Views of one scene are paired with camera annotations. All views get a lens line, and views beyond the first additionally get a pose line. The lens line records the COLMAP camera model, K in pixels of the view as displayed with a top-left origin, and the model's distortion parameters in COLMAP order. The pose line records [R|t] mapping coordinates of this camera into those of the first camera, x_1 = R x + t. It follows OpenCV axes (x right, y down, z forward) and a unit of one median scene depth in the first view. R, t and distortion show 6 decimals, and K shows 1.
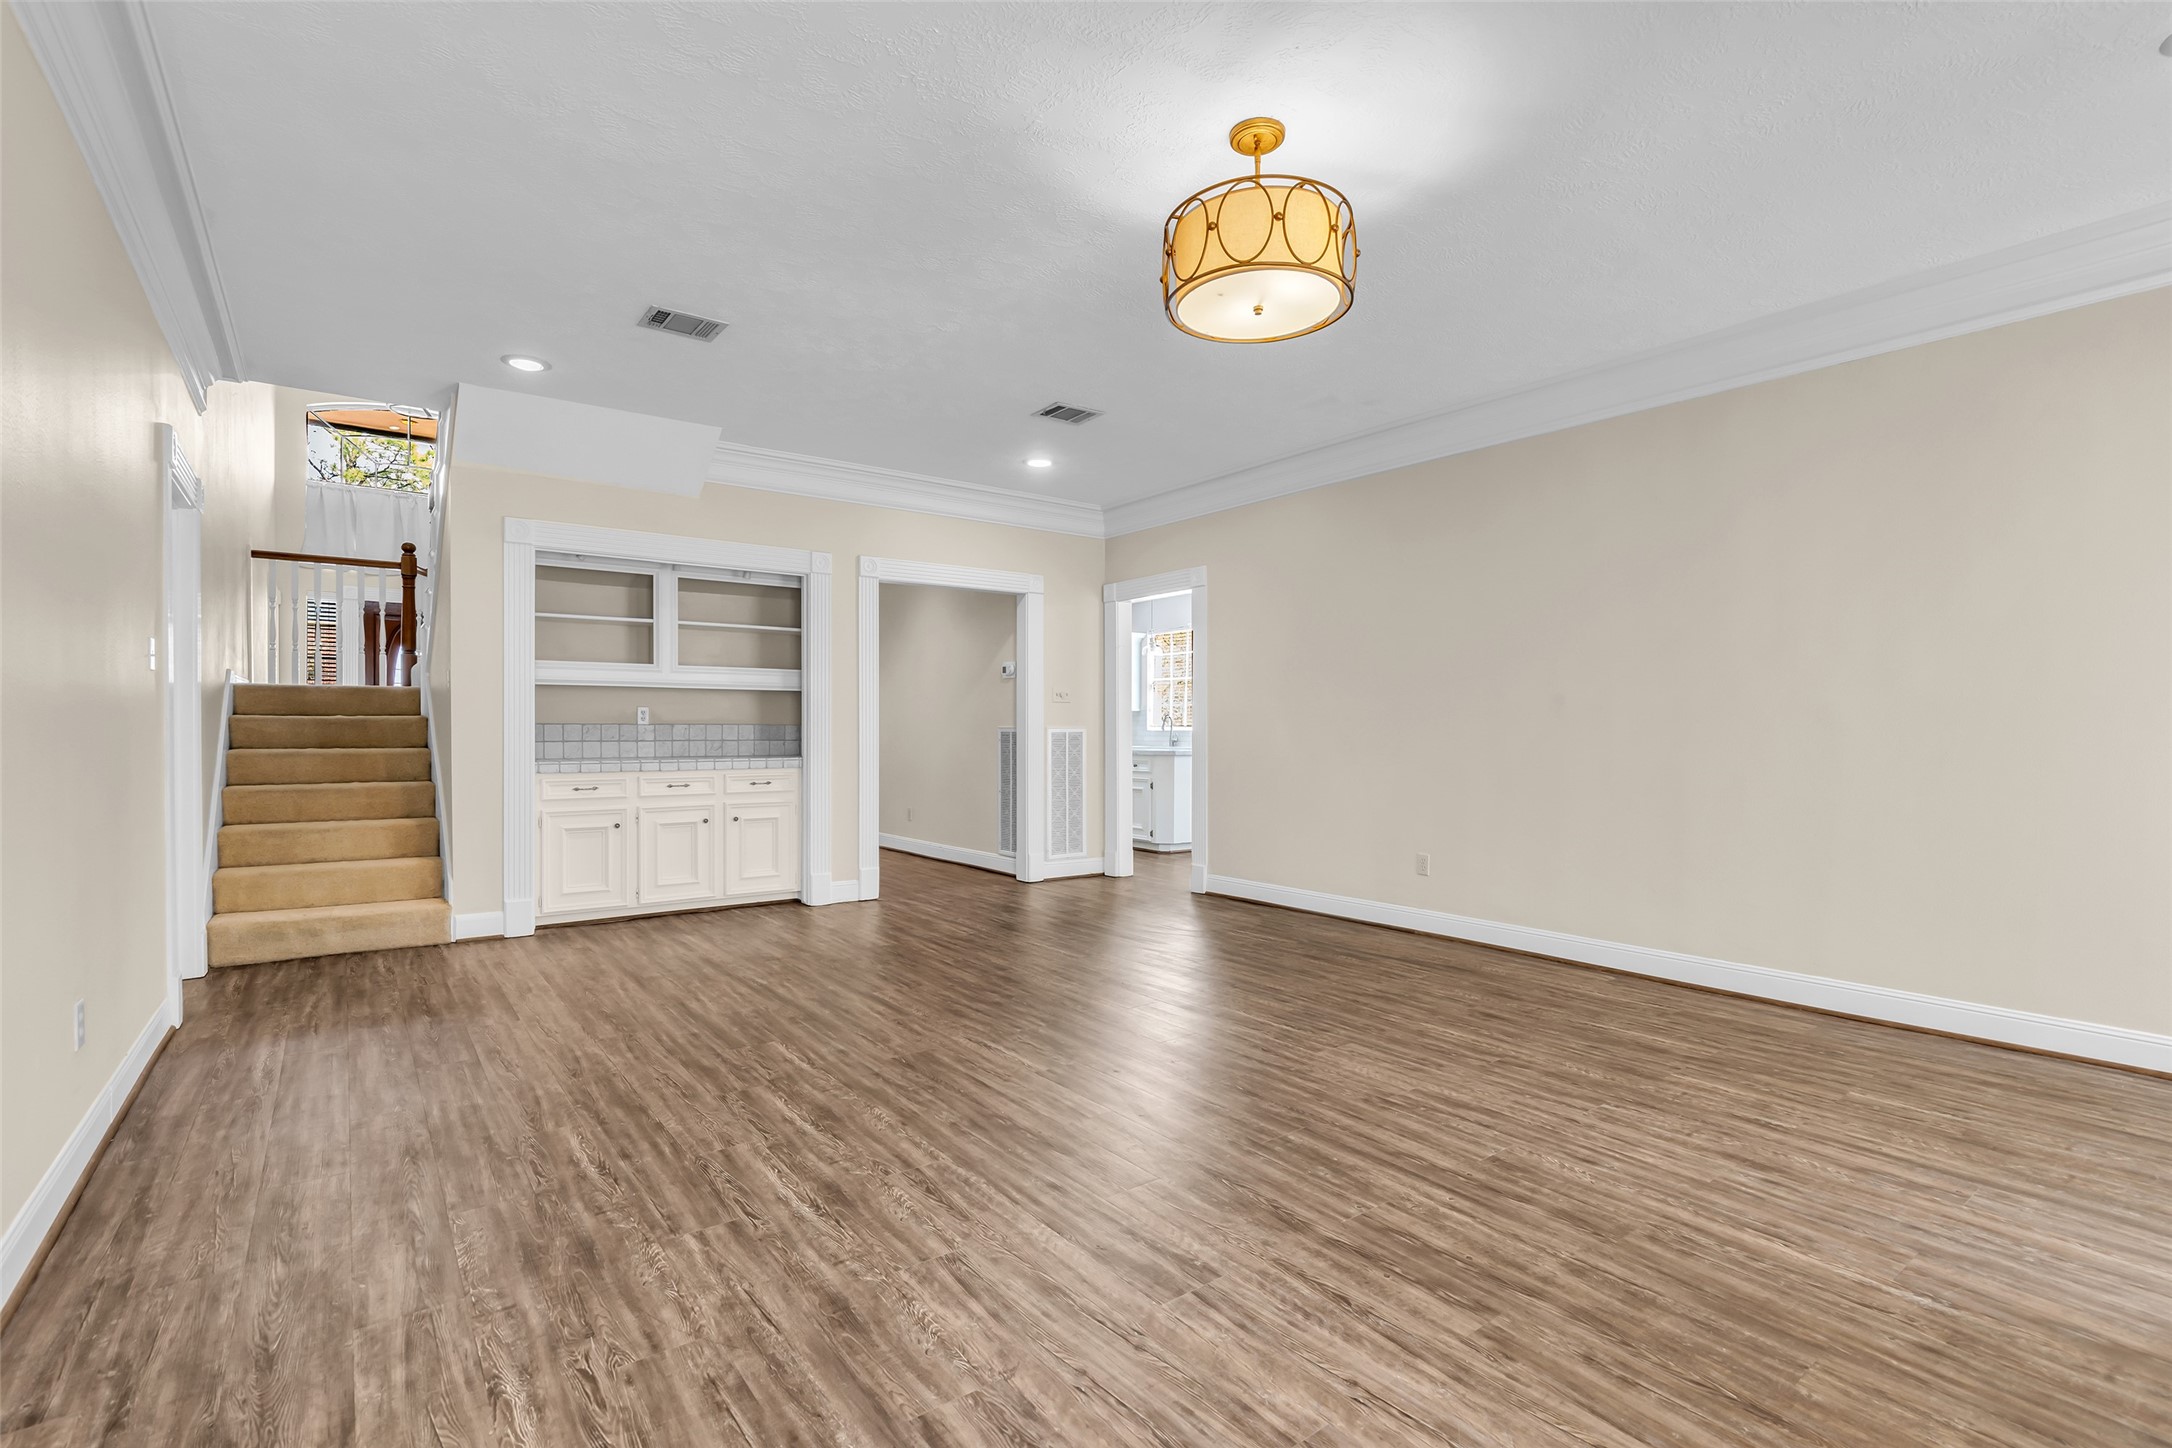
lens RADIAL K [[999.6, 0, 1074.5], [0, 999.6, 721.0], [0, 0, 1]] dist [-0.016056, 0.004381]
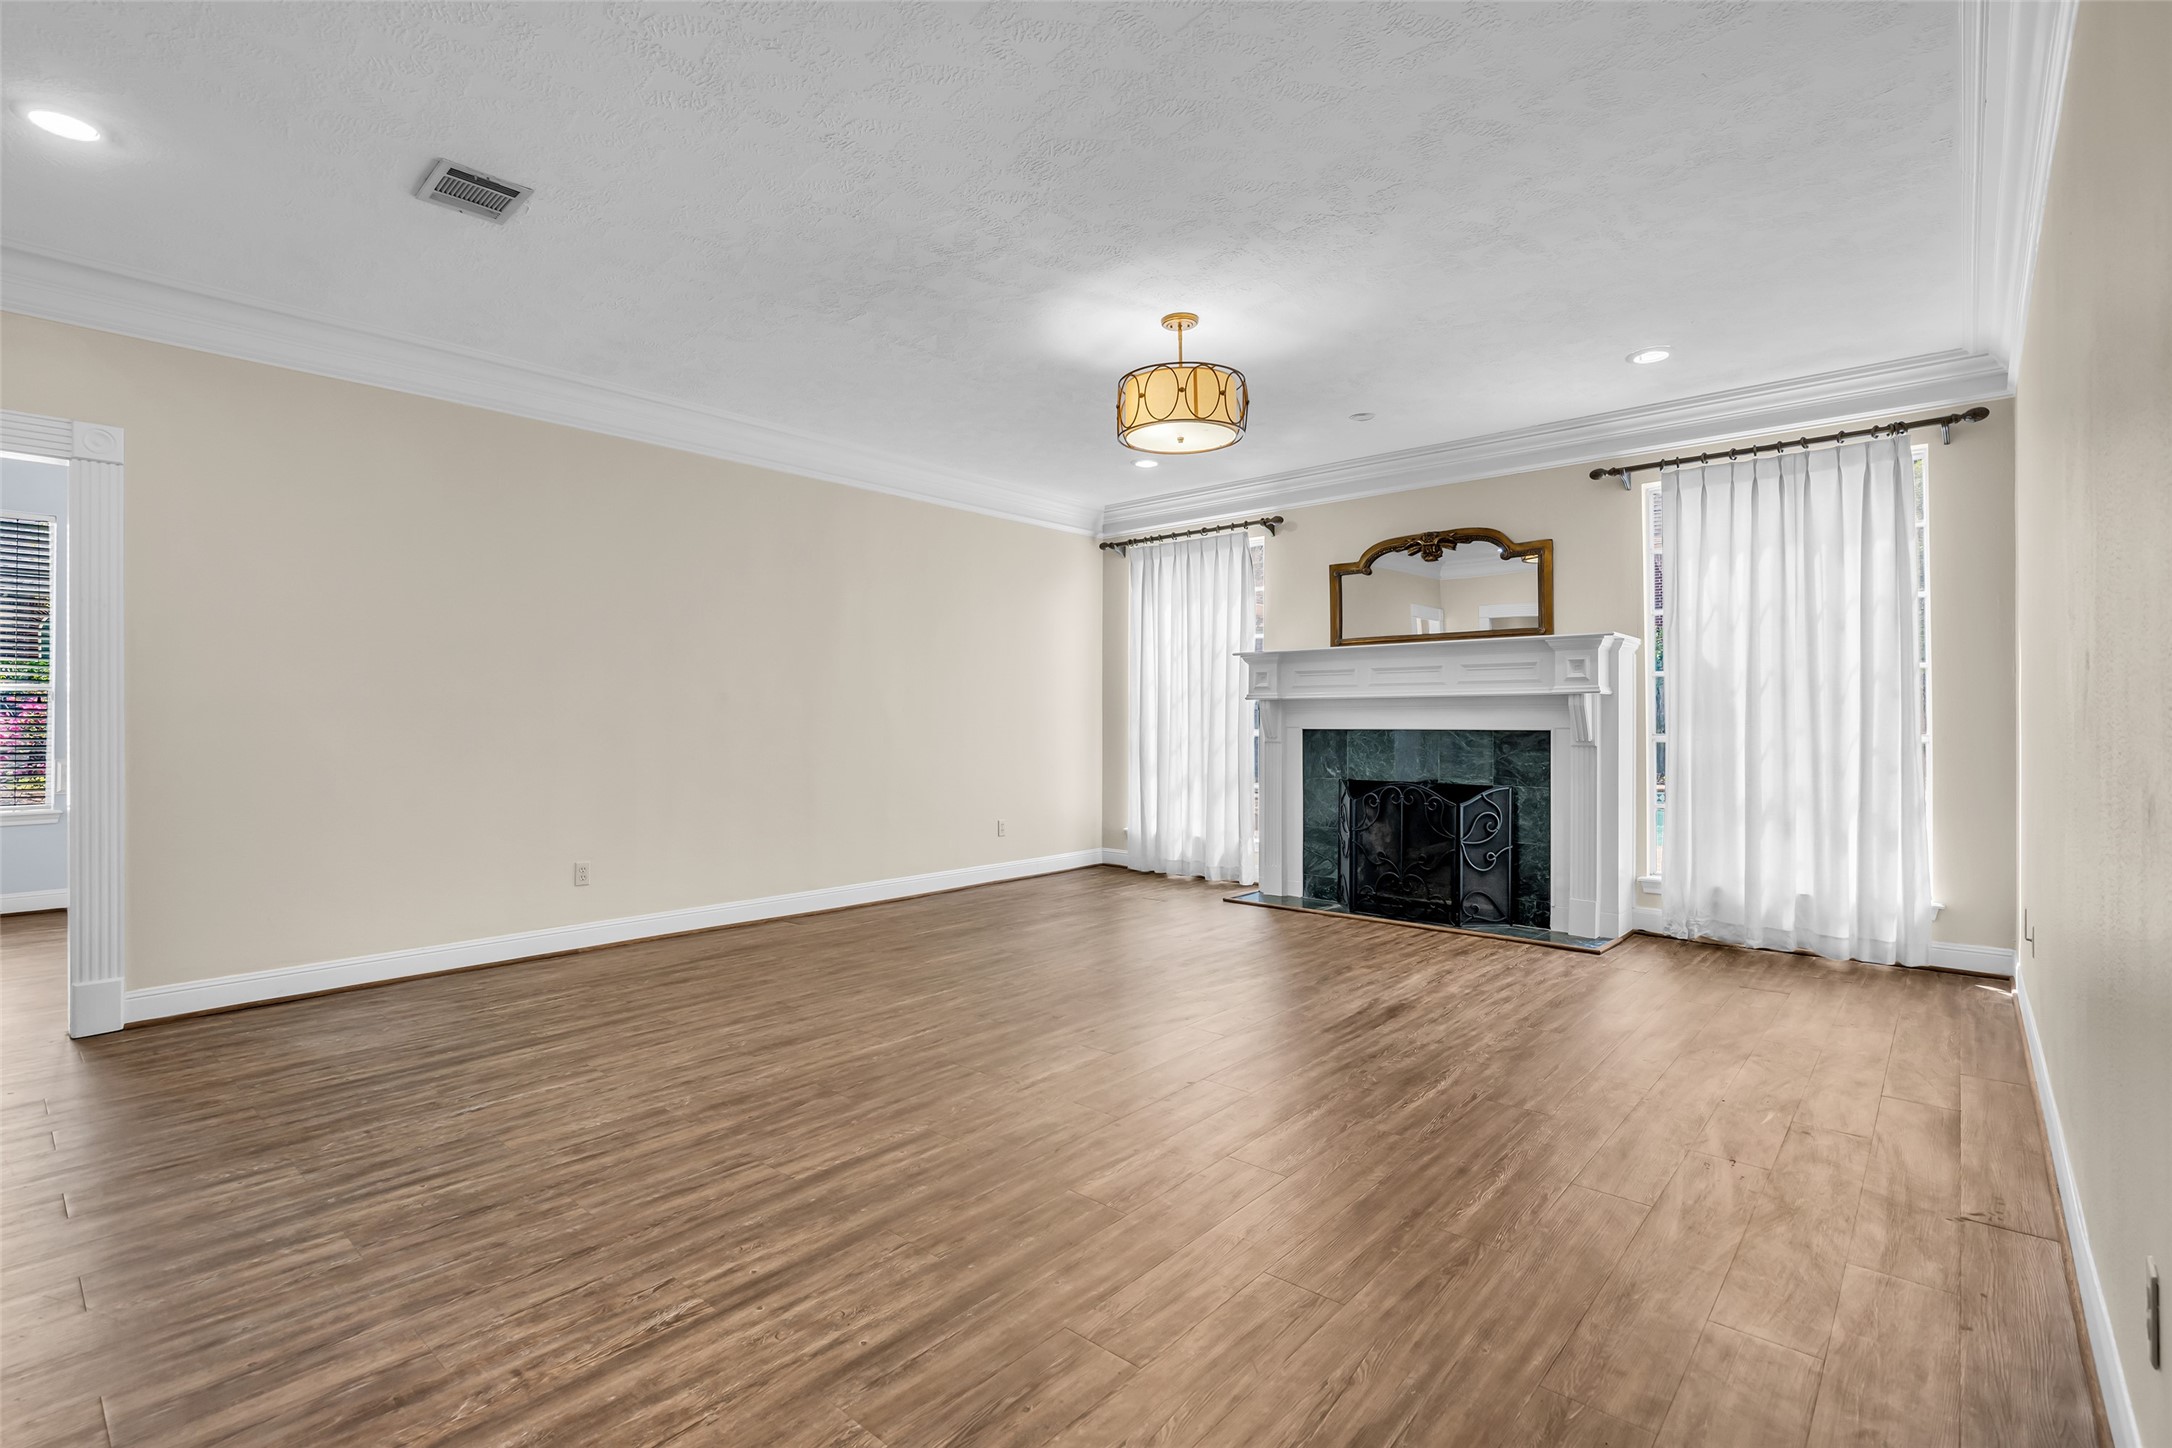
lens RADIAL K [[999.6, 0, 1075.9], [0, 999.6, 722.2], [0, 0, 1]] dist [-0.016056, 0.004381]
pose [[-0.201921, -0.005087, 0.979389, -0.914912], [-0.005919, 0.999975, 0.003974, 0.000337], [-0.979384, -0.004994, -0.201946, 1.085762]]
